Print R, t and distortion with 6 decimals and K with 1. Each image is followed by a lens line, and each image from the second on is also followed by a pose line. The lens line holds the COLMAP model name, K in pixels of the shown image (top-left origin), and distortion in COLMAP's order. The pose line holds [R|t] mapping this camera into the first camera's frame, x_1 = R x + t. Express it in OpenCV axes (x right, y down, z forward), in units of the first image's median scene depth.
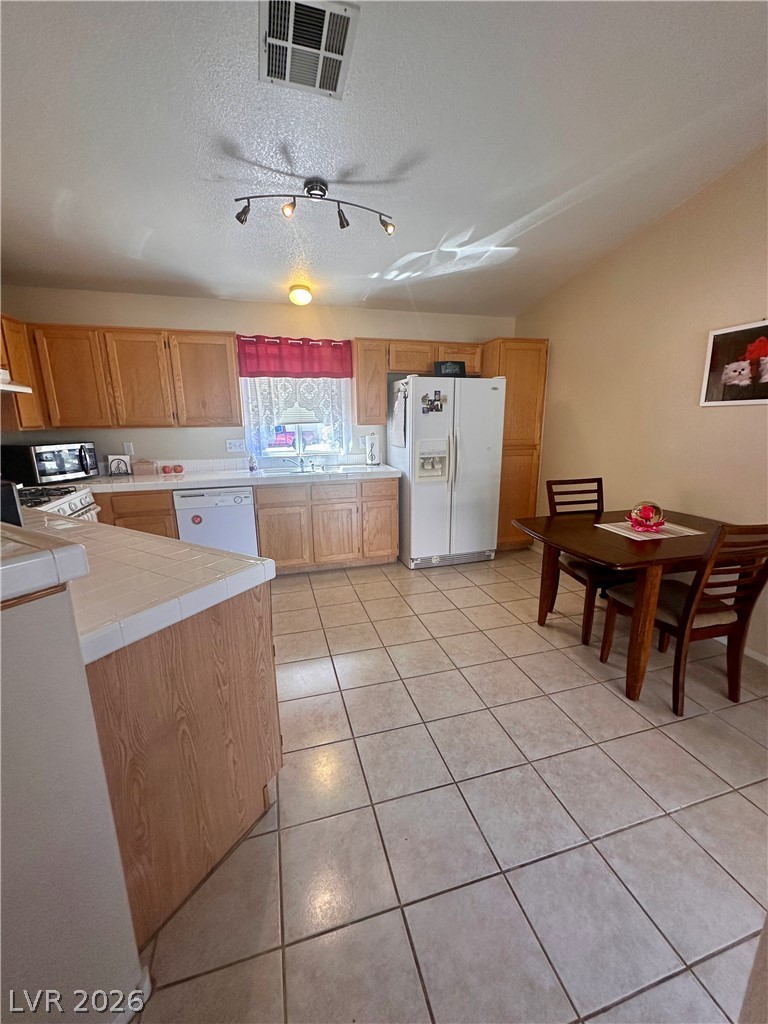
lens RADIAL K [[405.9, 0, 384.5], [0, 405.9, 511.9], [0, 0, 1]] dist [-0.007539, 0.000222]
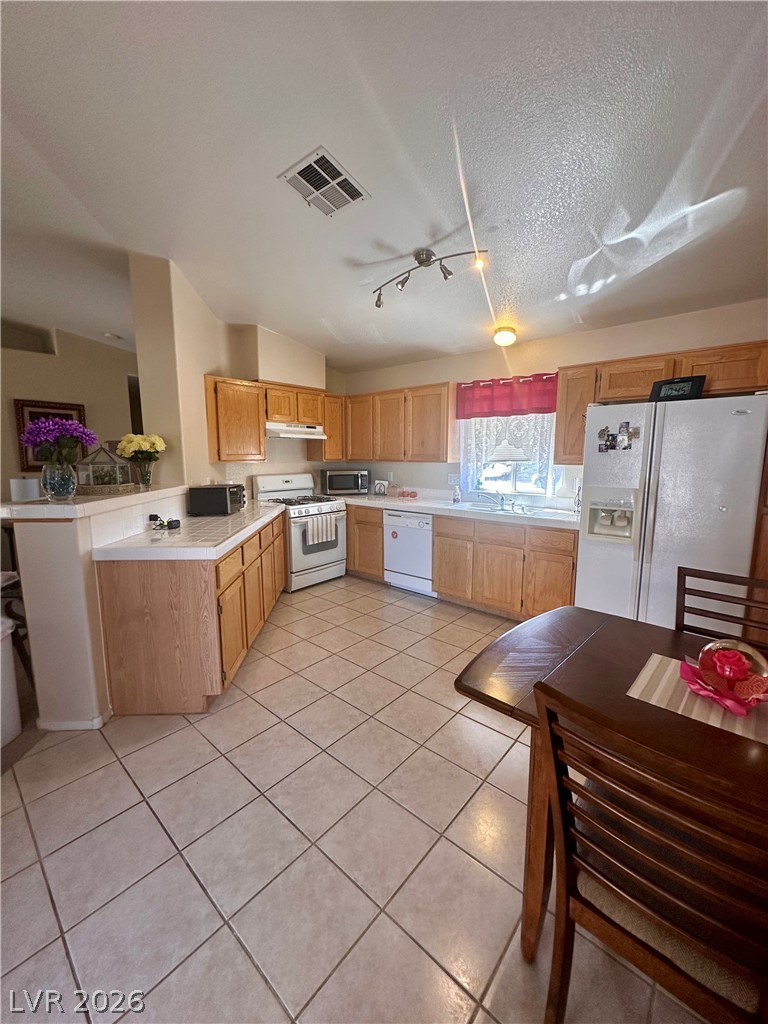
lens RADIAL K [[405.9, 0, 384.5], [0, 405.9, 511.4], [0, 0, 1]] dist [-0.007539, 0.000222]
pose [[0.543086, 0.125526, -0.830242, 0.547263], [-0.194916, 0.980600, 0.020758, -0.071280], [0.816741, 0.150554, 0.557017, 0.265110]]
